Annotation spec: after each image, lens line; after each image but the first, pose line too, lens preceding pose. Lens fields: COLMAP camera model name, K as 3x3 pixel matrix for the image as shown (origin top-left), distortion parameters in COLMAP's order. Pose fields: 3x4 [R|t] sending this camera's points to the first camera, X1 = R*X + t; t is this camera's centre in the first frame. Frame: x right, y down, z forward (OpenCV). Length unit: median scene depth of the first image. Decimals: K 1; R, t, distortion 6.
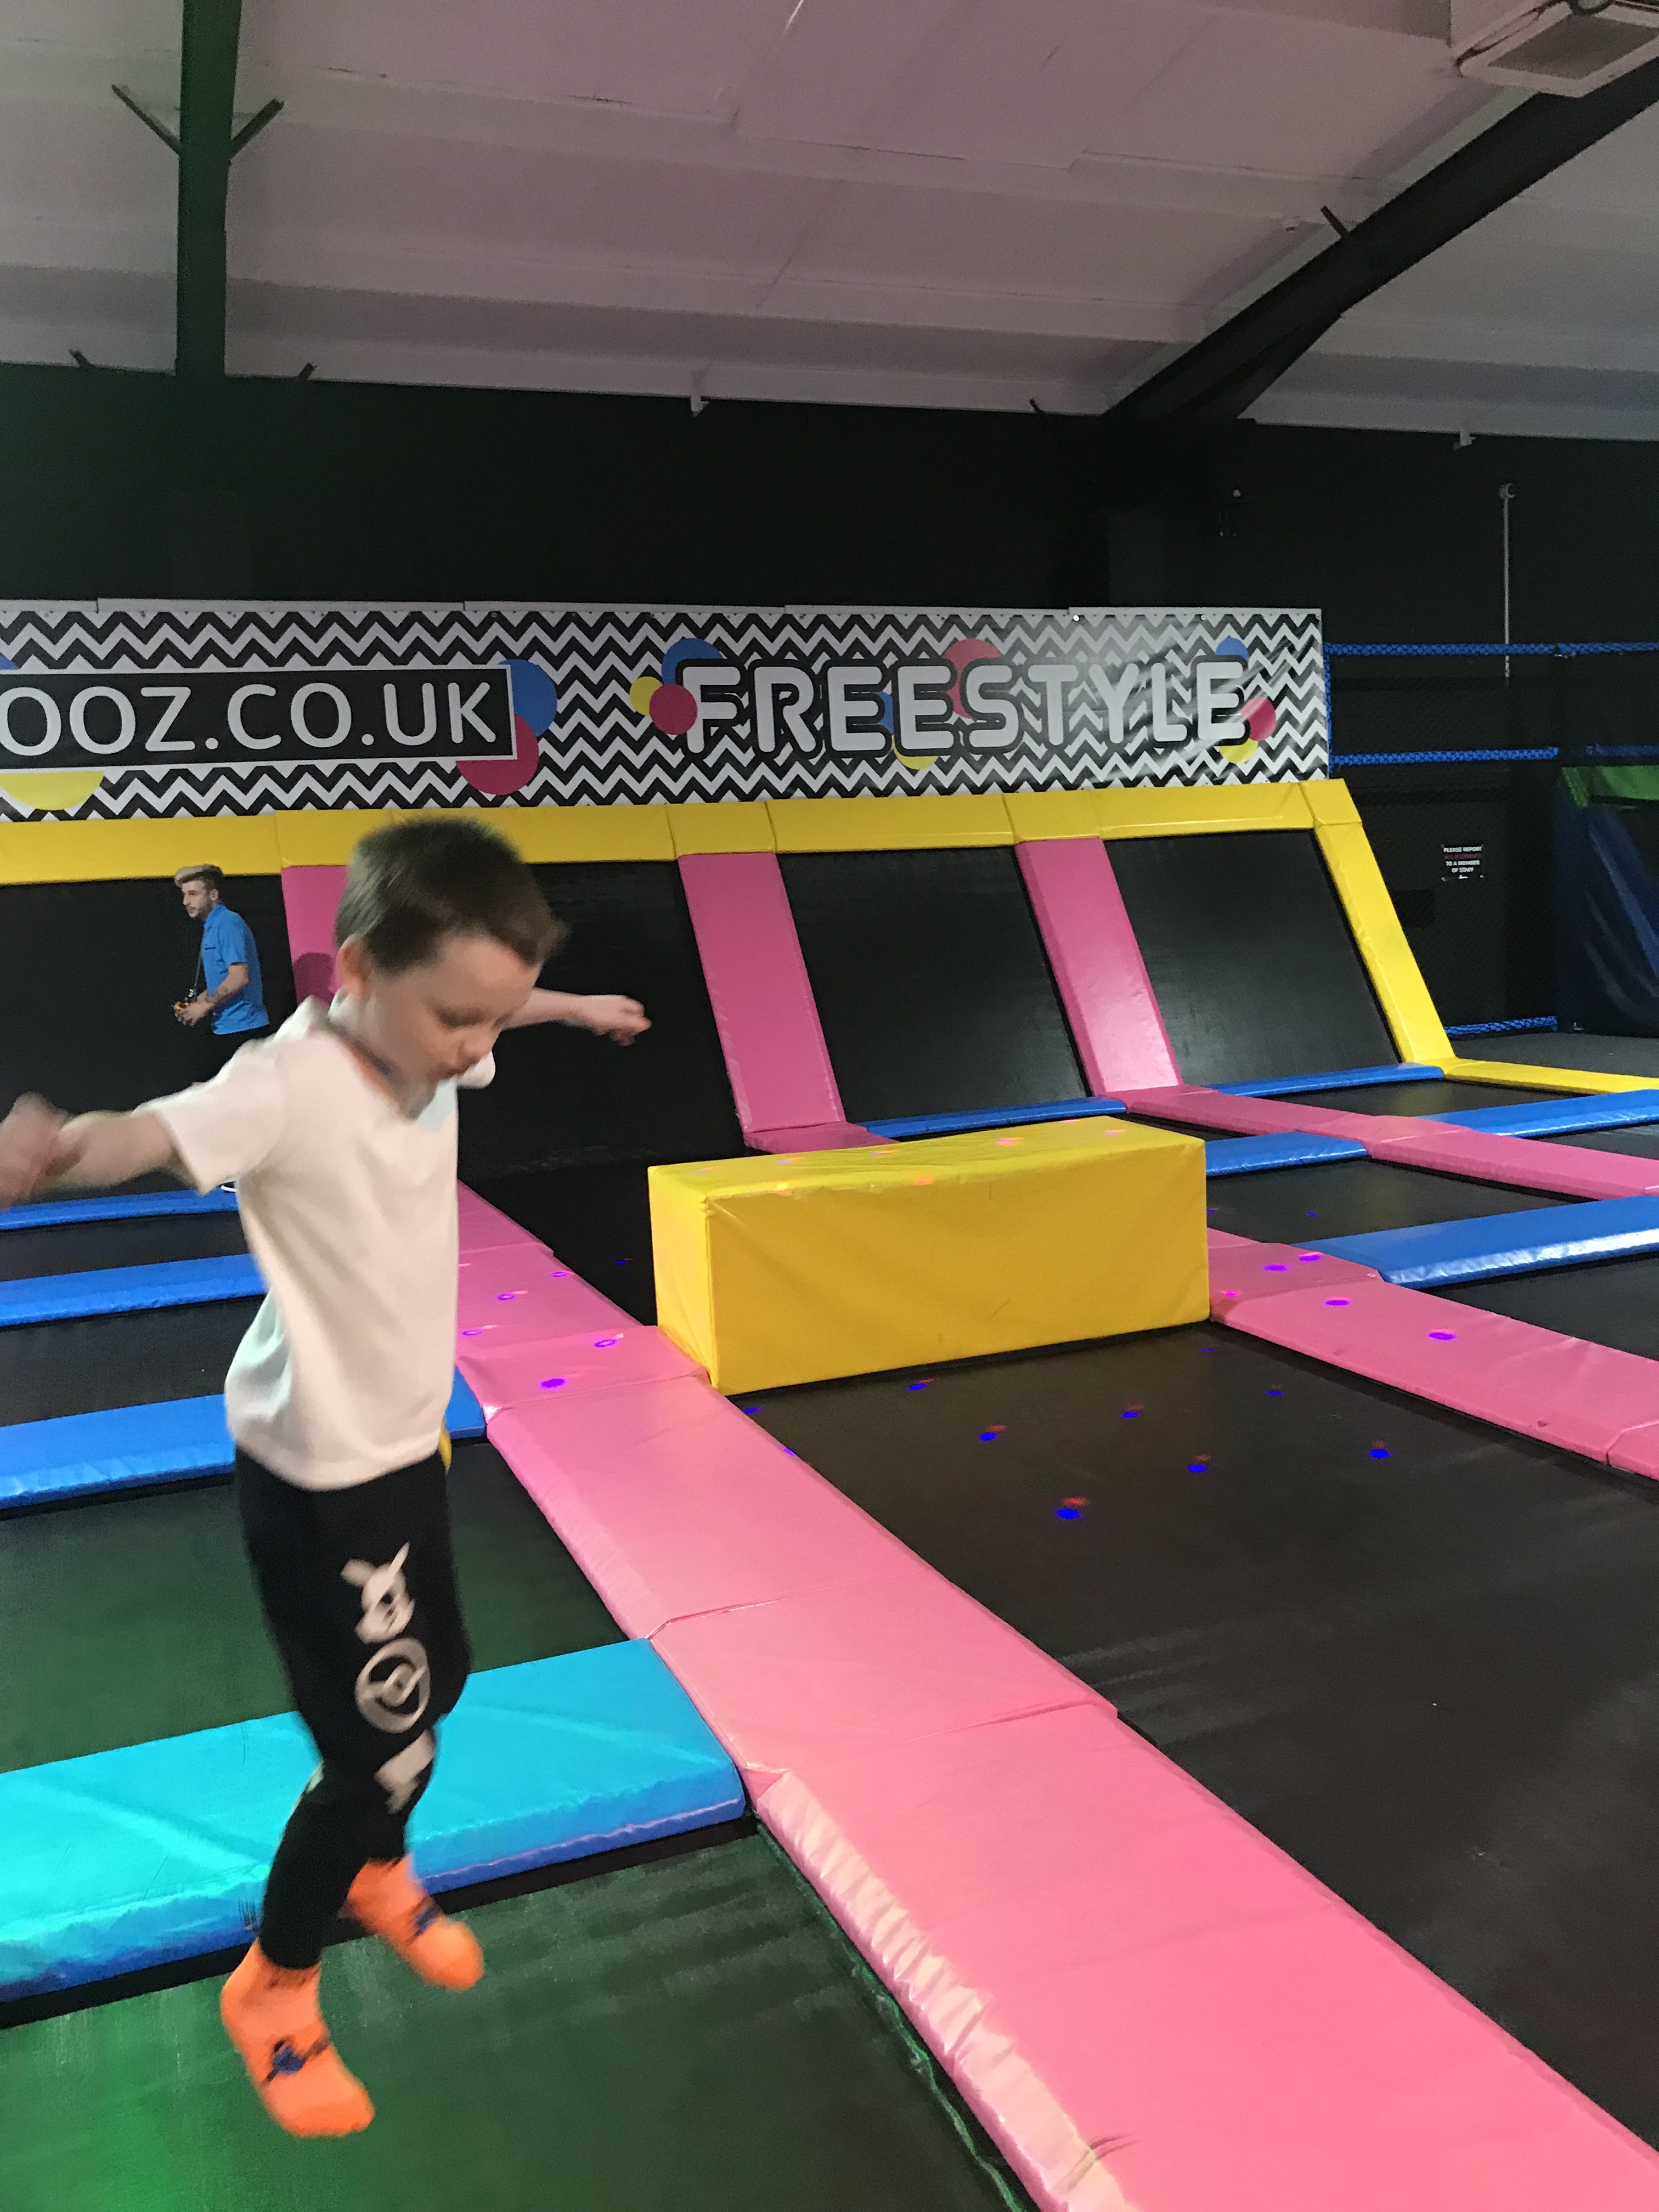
lens RADIAL K [[1746.3, 0, 840.0], [0, 1746.3, 1102.5], [0, 0, 1]] dist [0.138449, -0.449889]
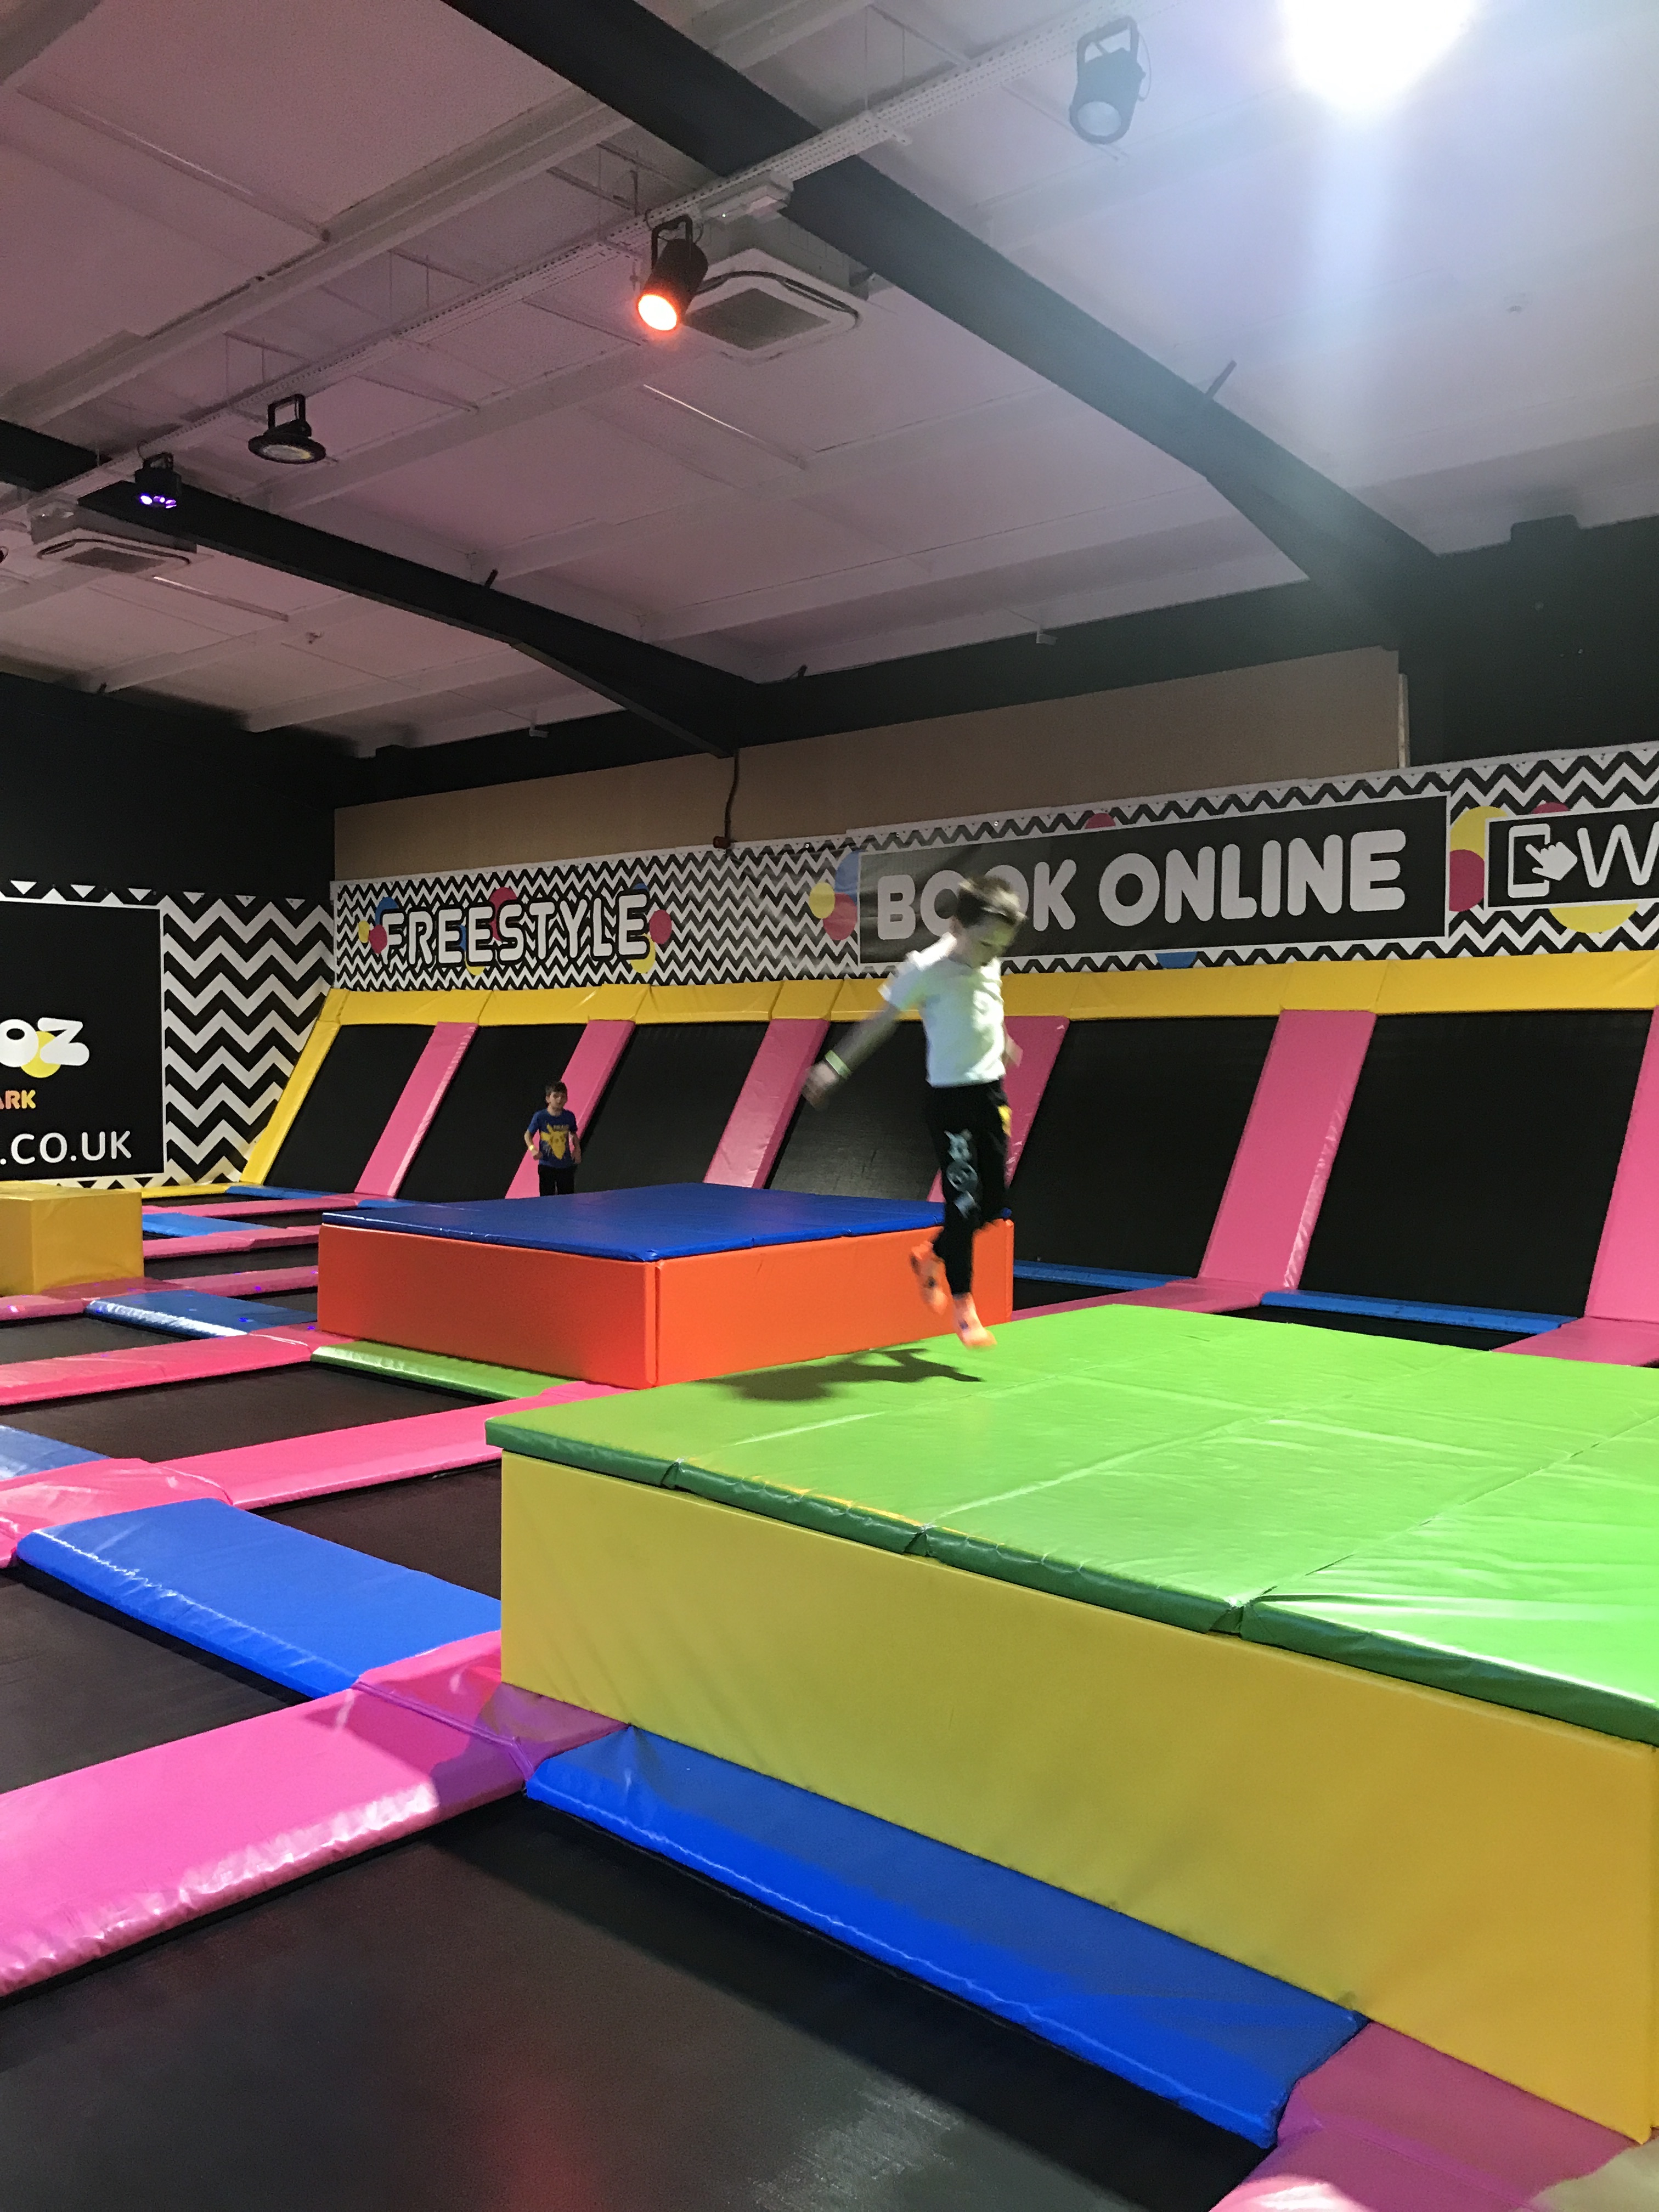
lens RADIAL K [[1813.2, 0, 848.8], [0, 1813.2, 1121.5], [0, 0, 1]] dist [0.152544, -0.472707]
pose [[0.452142, 0.091764, -0.887213, 1.610450], [-0.136213, 0.990130, 0.032992, -0.165806], [0.881484, 0.105933, 0.460178, 0.596939]]
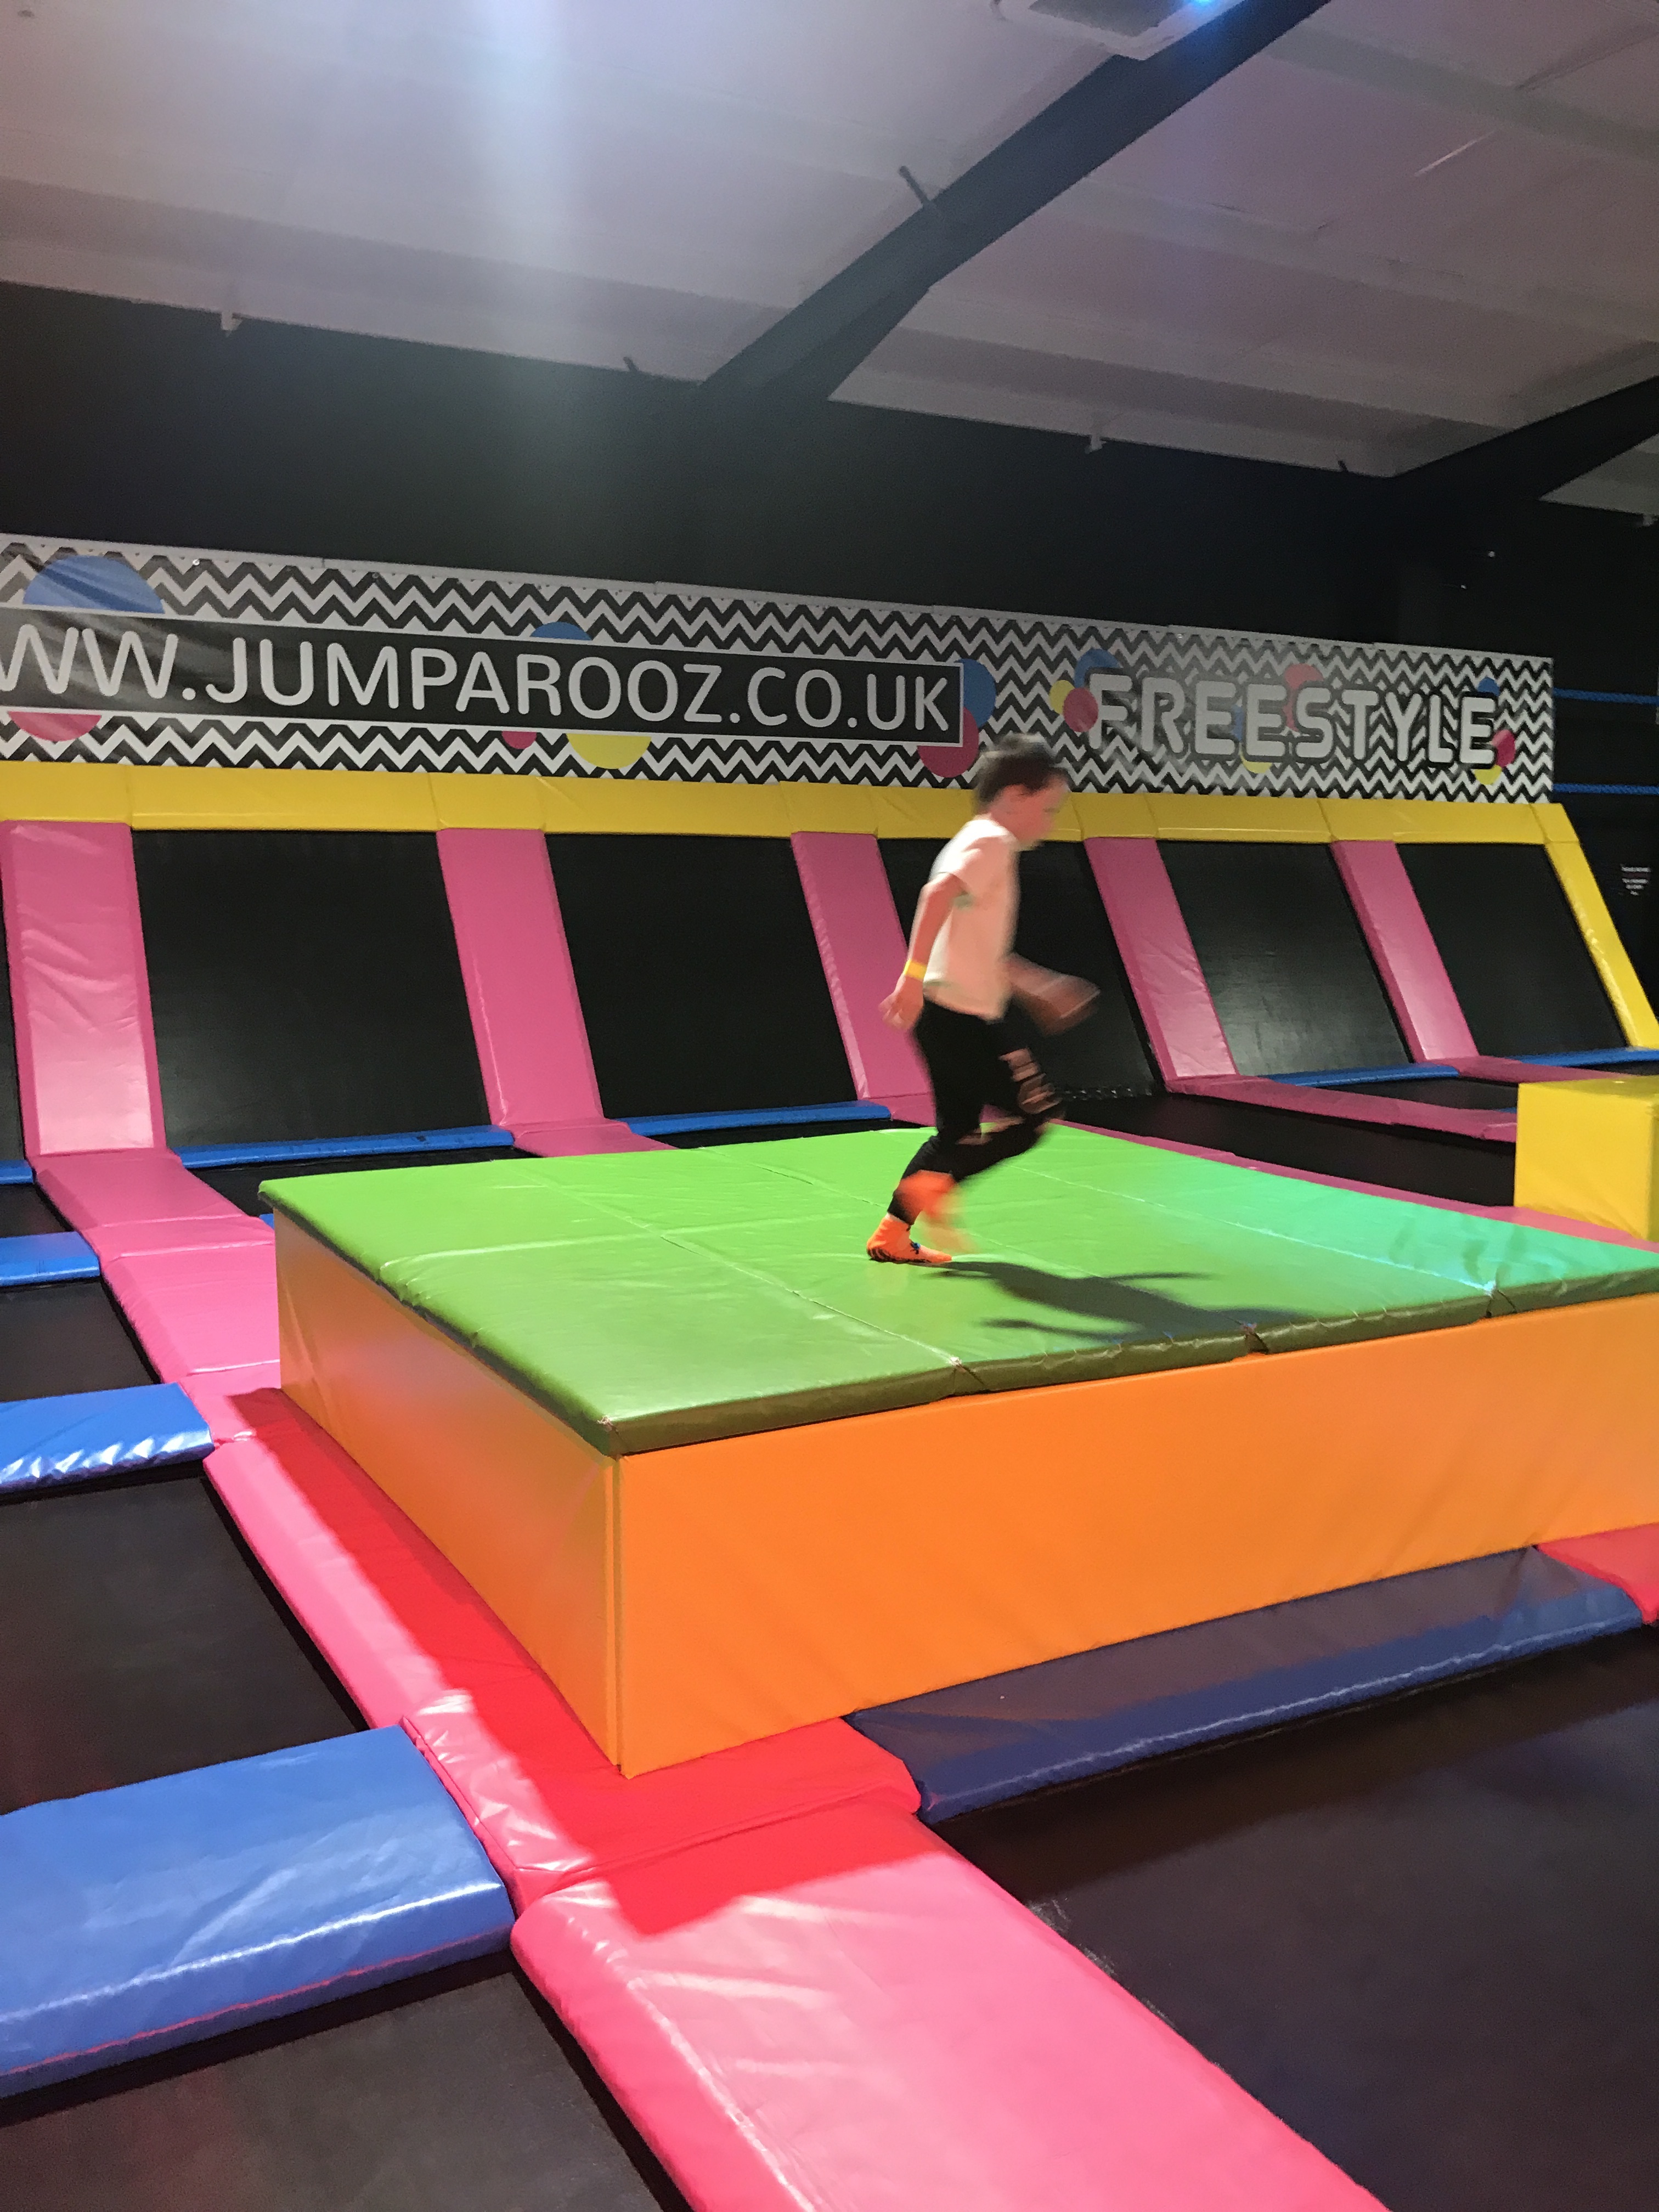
lens RADIAL K [[1813.8, 0, 861.1], [0, 1813.8, 1106.9], [0, 0, 1]] dist [0.118863, -0.474513]
pose [[0.988153, 0.031870, 0.150128, -0.393418], [-0.031898, 0.999489, -0.002223, 0.039540], [-0.150122, -0.002592, 0.988664, -0.143877]]
